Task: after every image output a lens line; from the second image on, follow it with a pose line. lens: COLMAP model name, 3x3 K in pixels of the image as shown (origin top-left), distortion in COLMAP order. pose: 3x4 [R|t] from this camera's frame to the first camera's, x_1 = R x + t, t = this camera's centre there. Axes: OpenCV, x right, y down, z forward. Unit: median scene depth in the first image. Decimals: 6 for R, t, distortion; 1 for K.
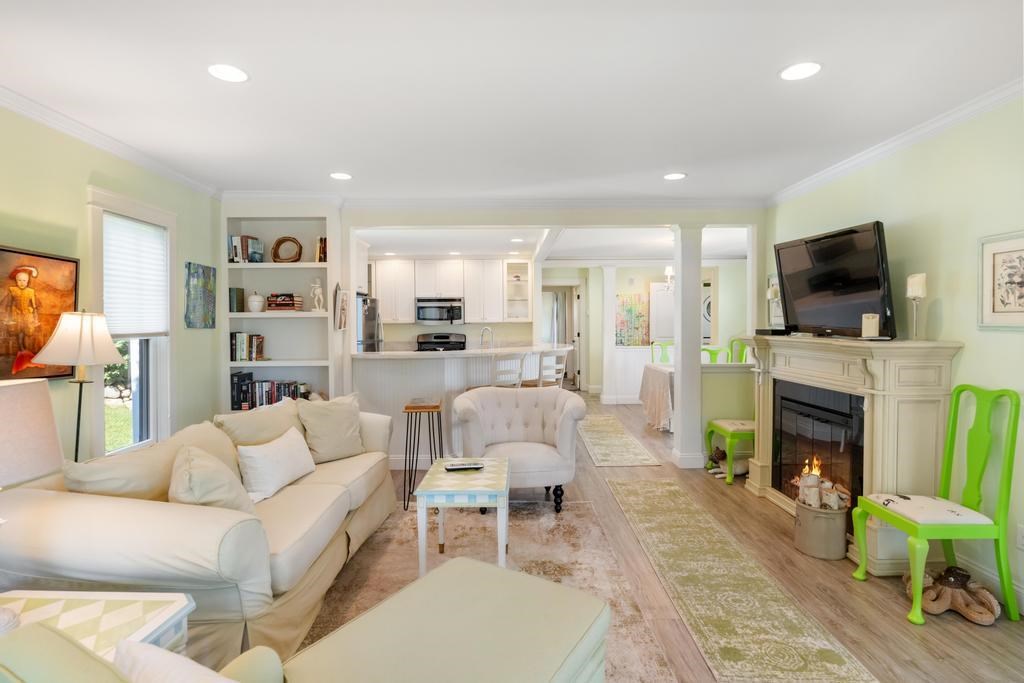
lens RADIAL K [[542.6, 0, 520.0], [0, 542.6, 335.2], [0, 0, 1]] dist [-0.006333, 0.001693]
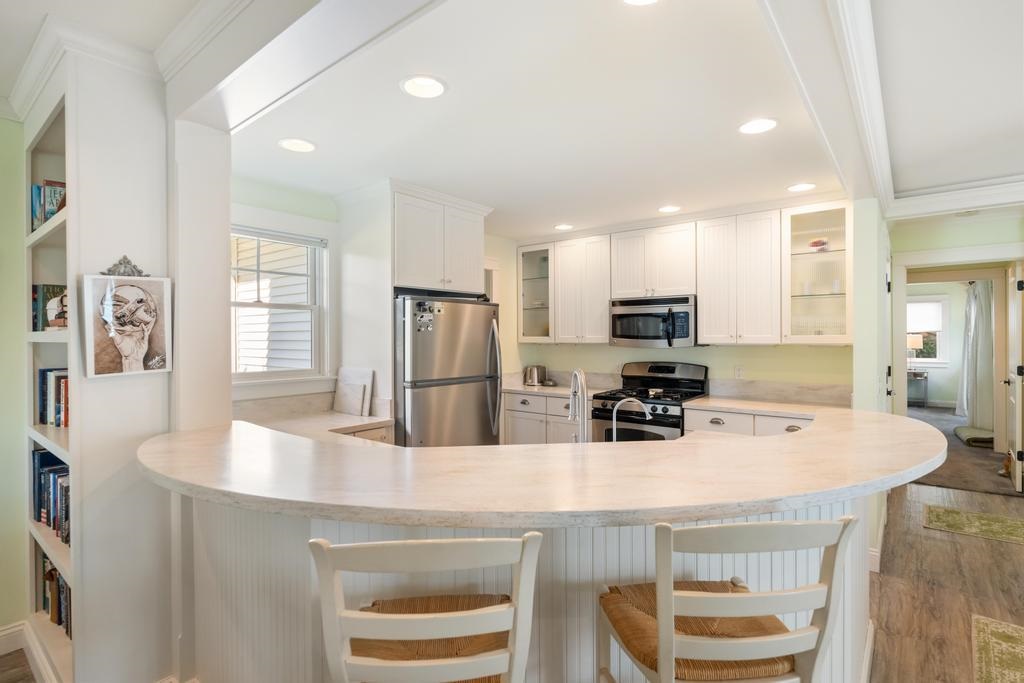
lens RADIAL K [[503.6, 0, 521.0], [0, 503.6, 338.1], [0, 0, 1]] dist [0.002498, 0.000329]
pose [[0.761376, 0.008001, -0.648261, 0.142053], [-0.015956, 0.999852, -0.006399, -0.040084], [0.648114, 0.015216, 0.761391, 0.929863]]
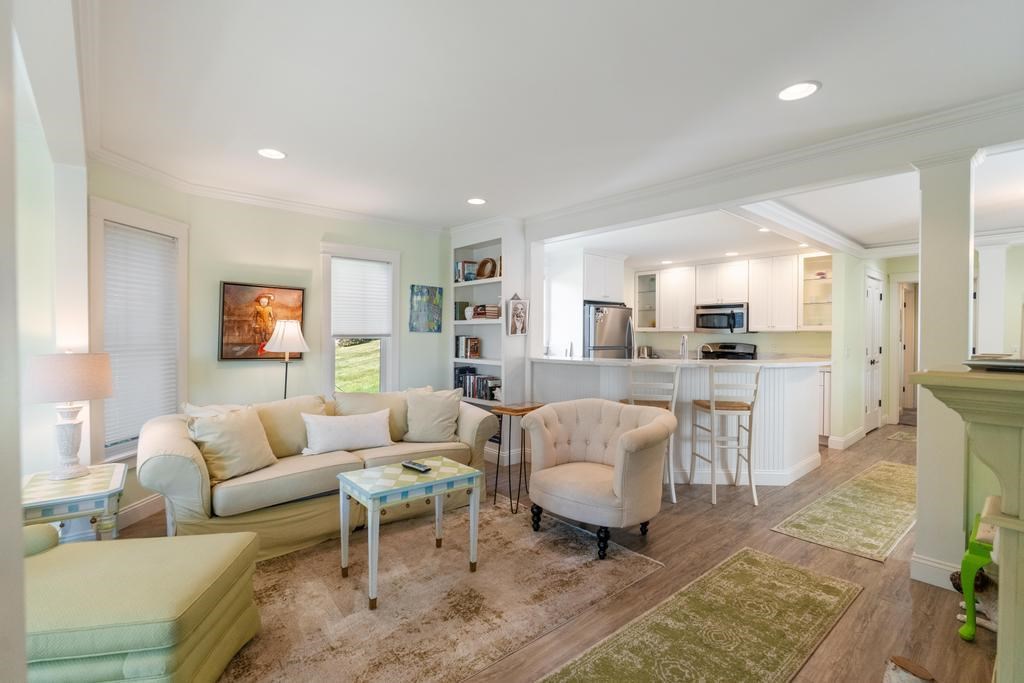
lens RADIAL K [[482.2, 0, 510.9], [0, 482.2, 339.1], [0, 0, 1]] dist [-0.010776, 0.001095]
pose [[0.631583, 0.018773, -0.775081, 0.459660], [-0.026250, 0.999651, 0.002822, -0.003773], [0.774864, 0.018563, 0.631855, 0.363162]]
